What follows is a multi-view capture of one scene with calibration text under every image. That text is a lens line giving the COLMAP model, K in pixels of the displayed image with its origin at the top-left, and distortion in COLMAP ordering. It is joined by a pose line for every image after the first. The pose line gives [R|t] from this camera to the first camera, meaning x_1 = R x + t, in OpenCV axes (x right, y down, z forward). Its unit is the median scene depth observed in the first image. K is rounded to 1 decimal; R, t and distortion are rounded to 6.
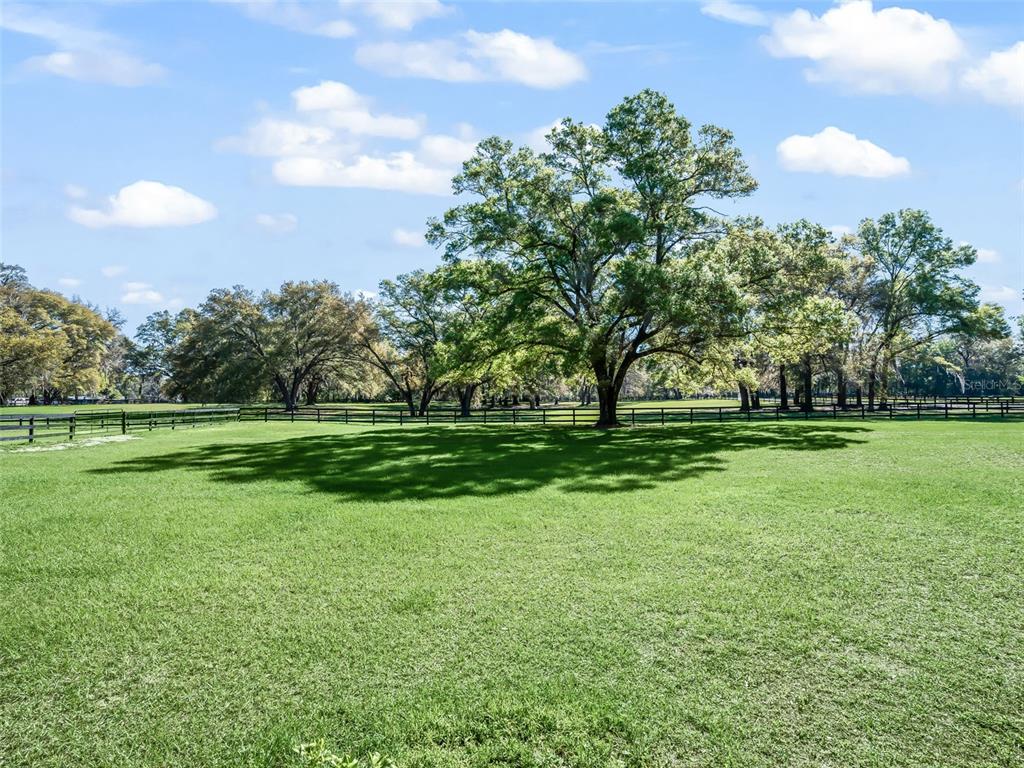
lens RADIAL K [[1021.2, 0, 512.0], [0, 1021.2, 384.0], [0, 0, 1]] dist [0.008705, 0.128156]
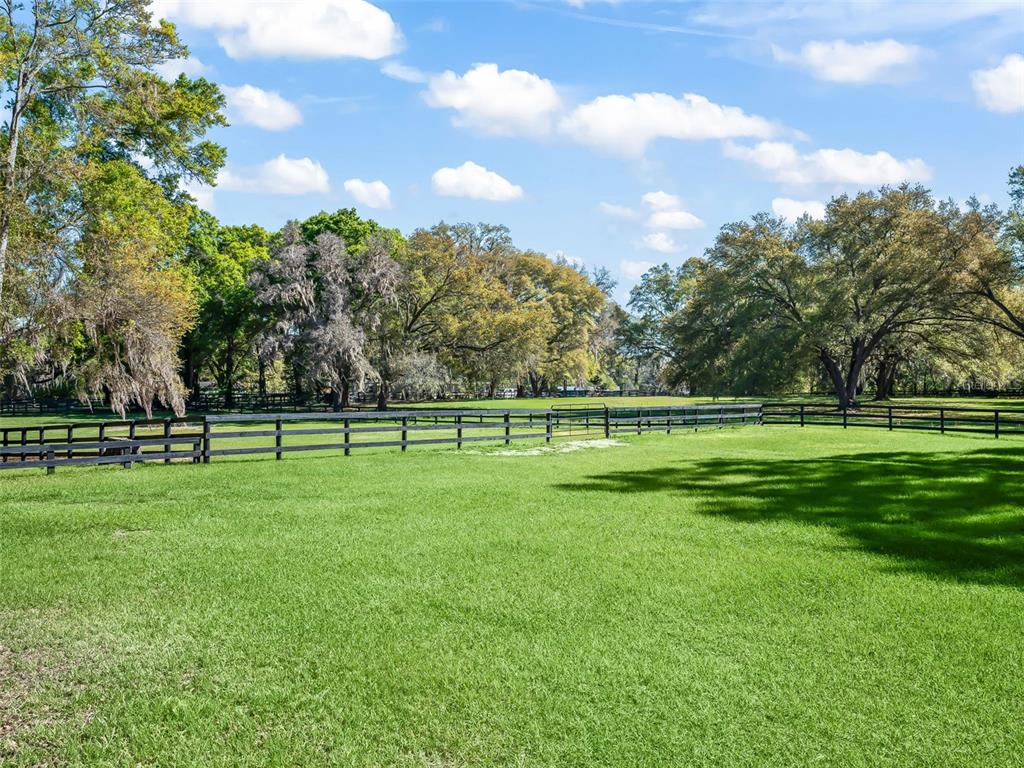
lens RADIAL K [[1021.2, 0, 512.0], [0, 1021.2, 384.0], [0, 0, 1]] dist [0.008705, 0.128156]
pose [[0.596801, -0.005023, -0.802373, 0.160369], [0.010631, 0.999942, 0.001647, 0.008282], [0.802319, -0.009513, 0.596820, 0.498017]]
